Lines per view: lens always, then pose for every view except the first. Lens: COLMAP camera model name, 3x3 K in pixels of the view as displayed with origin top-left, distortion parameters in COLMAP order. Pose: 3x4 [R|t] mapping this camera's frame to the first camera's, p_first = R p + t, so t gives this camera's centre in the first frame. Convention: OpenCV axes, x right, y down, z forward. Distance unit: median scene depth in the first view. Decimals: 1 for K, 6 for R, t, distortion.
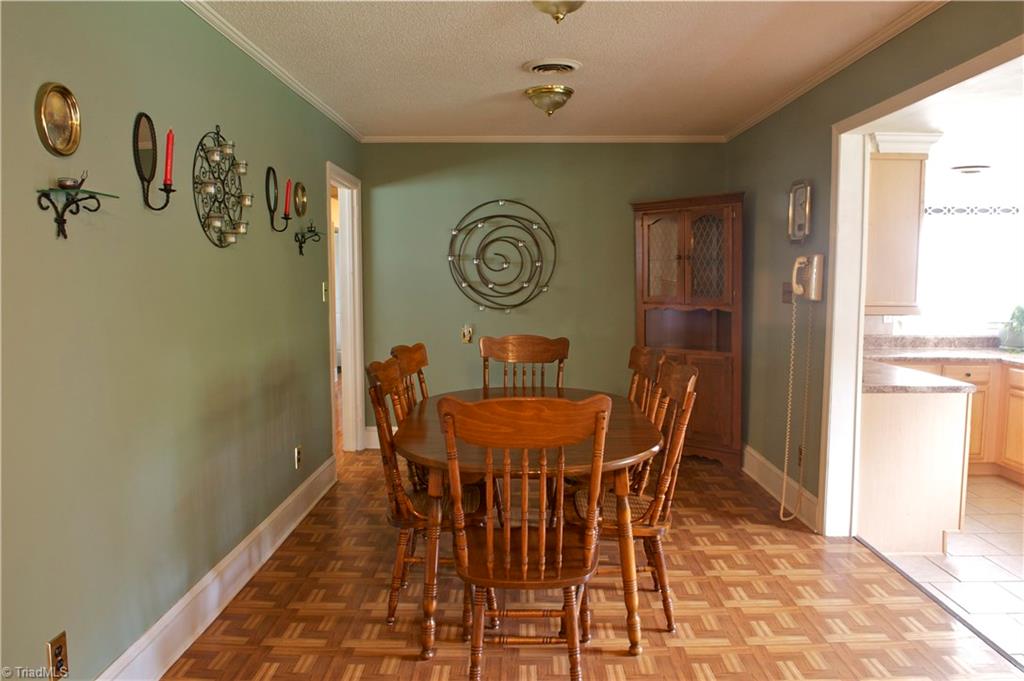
lens RADIAL K [[700.1, 0, 510.6], [0, 700.1, 338.0], [0, 0, 1]] dist [-0.043568, -0.008976]
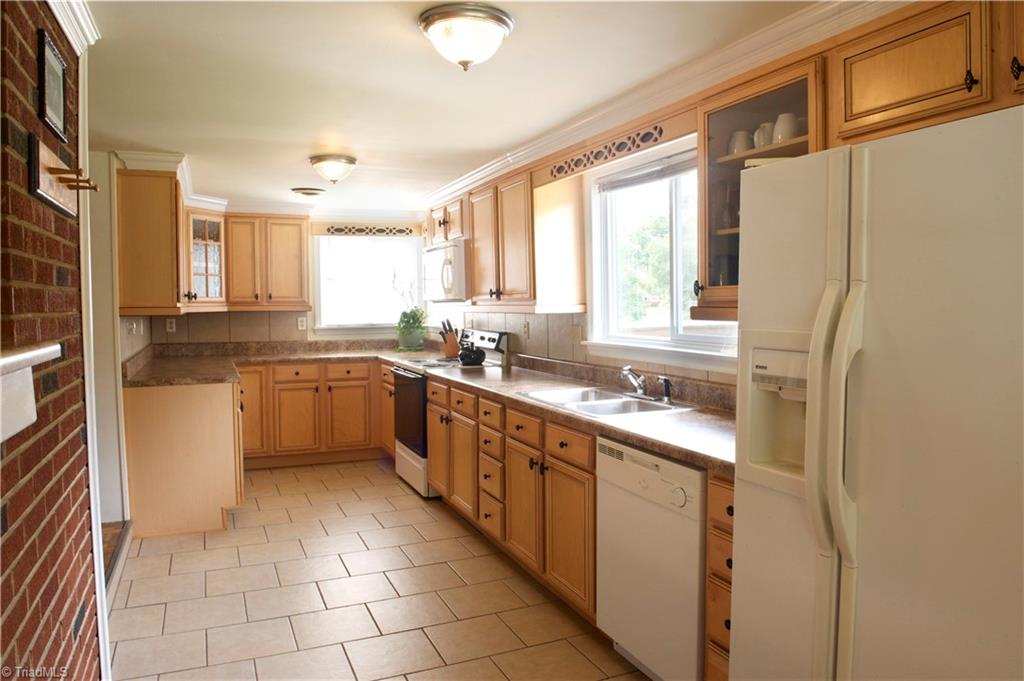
lens RADIAL K [[700.1, 0, 514.0], [0, 700.1, 339.9], [0, 0, 1]] dist [-0.043568, -0.008976]
pose [[0.904068, -0.026576, 0.426561, 0.420258], [0.039732, 0.998969, -0.021969, 0.037022], [-0.425537, 0.036810, 0.904192, -0.173505]]
